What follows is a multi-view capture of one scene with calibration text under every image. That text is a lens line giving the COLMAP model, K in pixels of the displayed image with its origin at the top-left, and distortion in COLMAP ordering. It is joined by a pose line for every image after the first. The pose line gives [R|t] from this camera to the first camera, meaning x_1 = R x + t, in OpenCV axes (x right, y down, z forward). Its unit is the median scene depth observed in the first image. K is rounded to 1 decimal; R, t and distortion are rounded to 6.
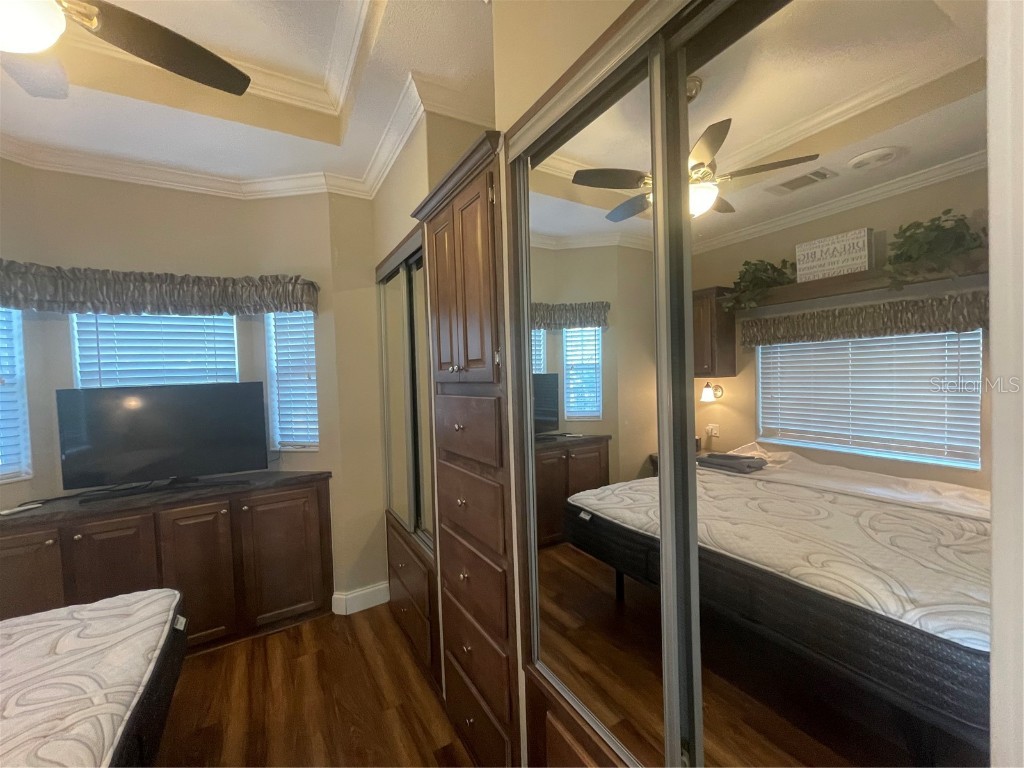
lens RADIAL K [[415.5, 0, 513.3], [0, 415.5, 380.7], [0, 0, 1]] dist [0.000644, 0.000502]
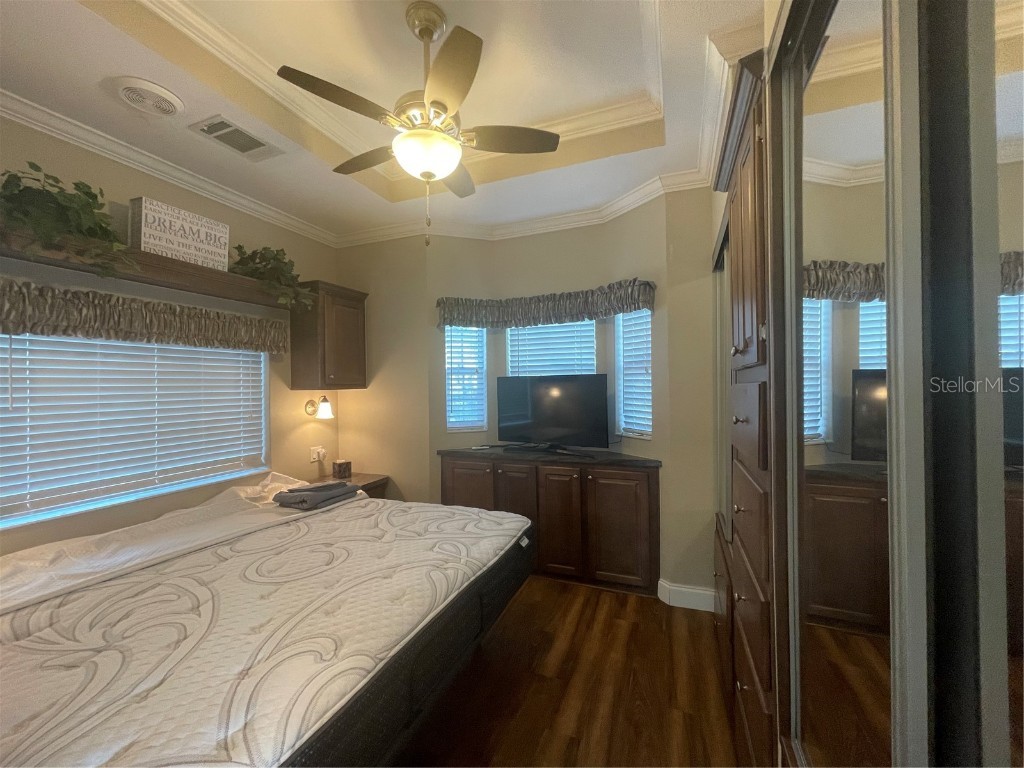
lens RADIAL K [[415.5, 0, 513.0], [0, 415.5, 382.0], [0, 0, 1]] dist [0.000644, 0.000502]
pose [[0.606865, 0.020709, -0.794535, 0.176922], [-0.029152, 0.999568, 0.003786, 0.029811], [0.794270, 0.020865, 0.607207, 0.077860]]
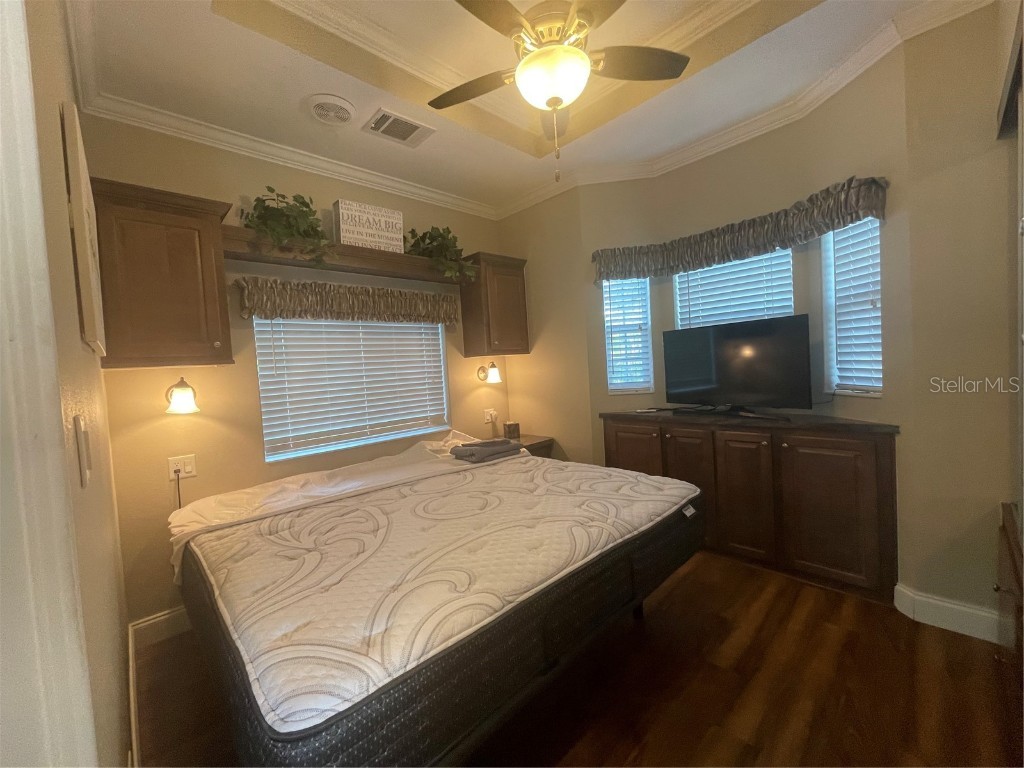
lens RADIAL K [[415.5, 0, 512.1], [0, 415.5, 381.6], [0, 0, 1]] dist [0.000644, 0.000502]
pose [[0.216429, 0.058563, -0.974540, 0.159769], [0.027411, 0.997441, 0.066026, 0.075114], [0.975913, -0.041003, 0.214270, 0.169754]]
